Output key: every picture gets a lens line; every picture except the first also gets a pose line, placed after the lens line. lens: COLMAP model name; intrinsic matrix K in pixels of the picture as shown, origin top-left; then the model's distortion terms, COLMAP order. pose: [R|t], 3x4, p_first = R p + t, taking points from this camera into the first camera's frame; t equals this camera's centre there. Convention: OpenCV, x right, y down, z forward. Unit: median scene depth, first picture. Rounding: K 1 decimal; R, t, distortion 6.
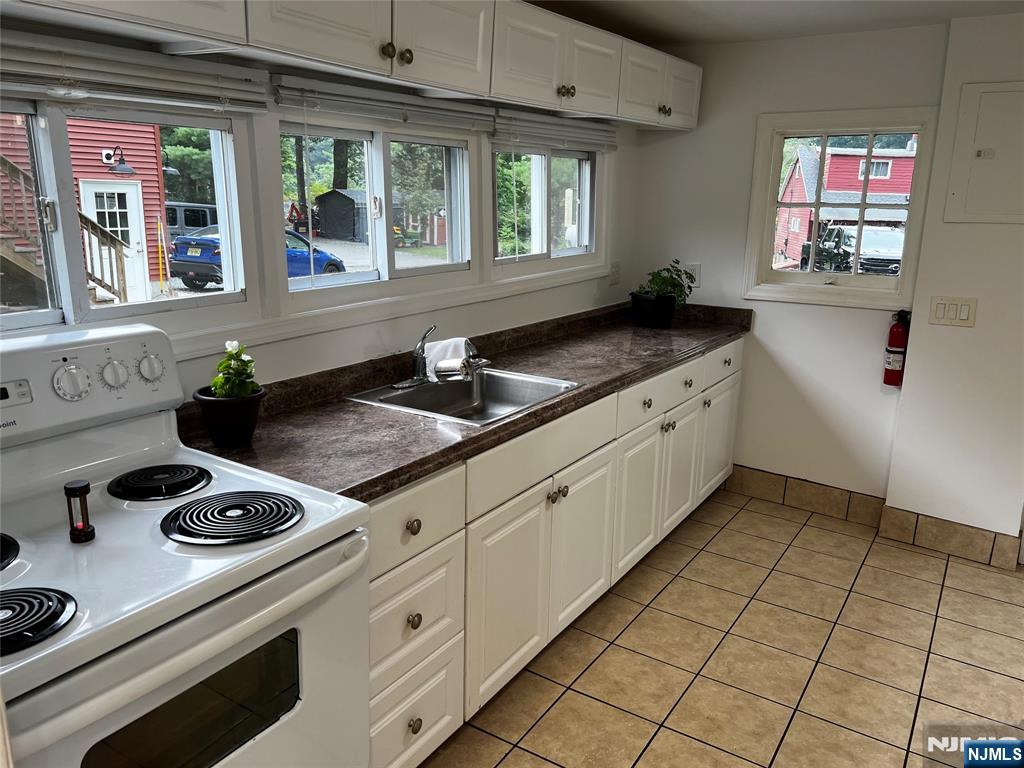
lens RADIAL K [[787.6, 0, 512.0], [0, 787.6, 384.0], [0, 0, 1]] dist [0.082303, -0.092808]
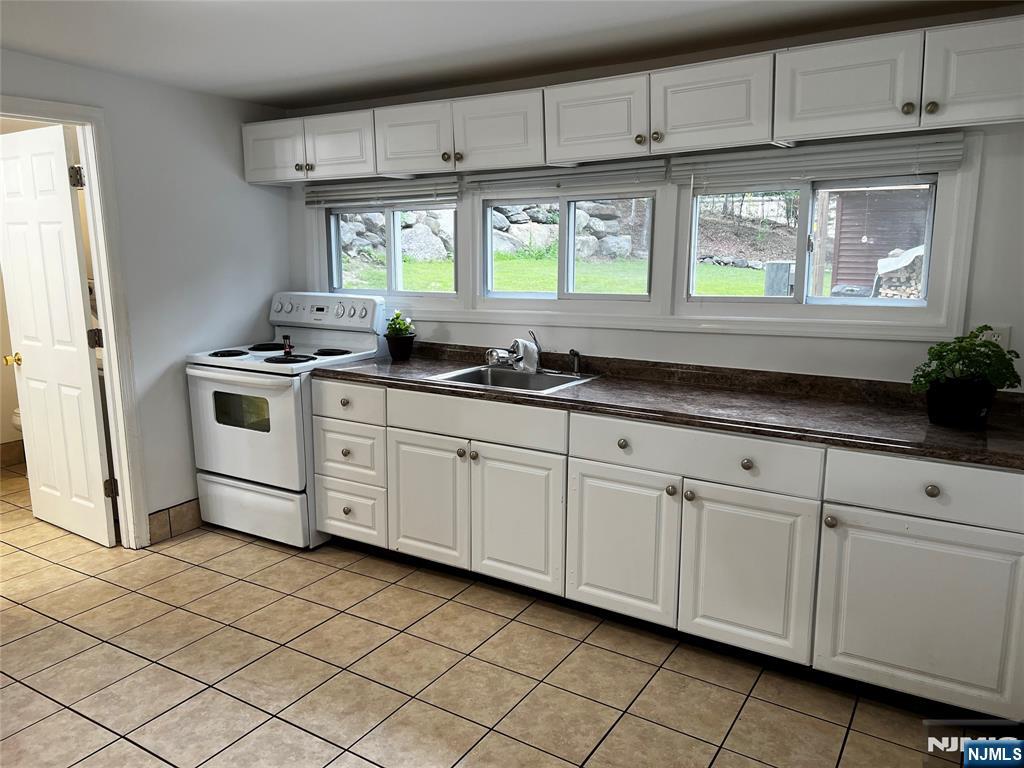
lens RADIAL K [[787.6, 0, 512.0], [0, 787.6, 384.0], [0, 0, 1]] dist [0.082303, -0.092808]
pose [[-0.015941, 0.145089, -0.989290, 1.258256], [-0.233980, 0.961403, 0.144770, -0.172295], [0.972111, 0.233782, 0.018622, 0.939777]]
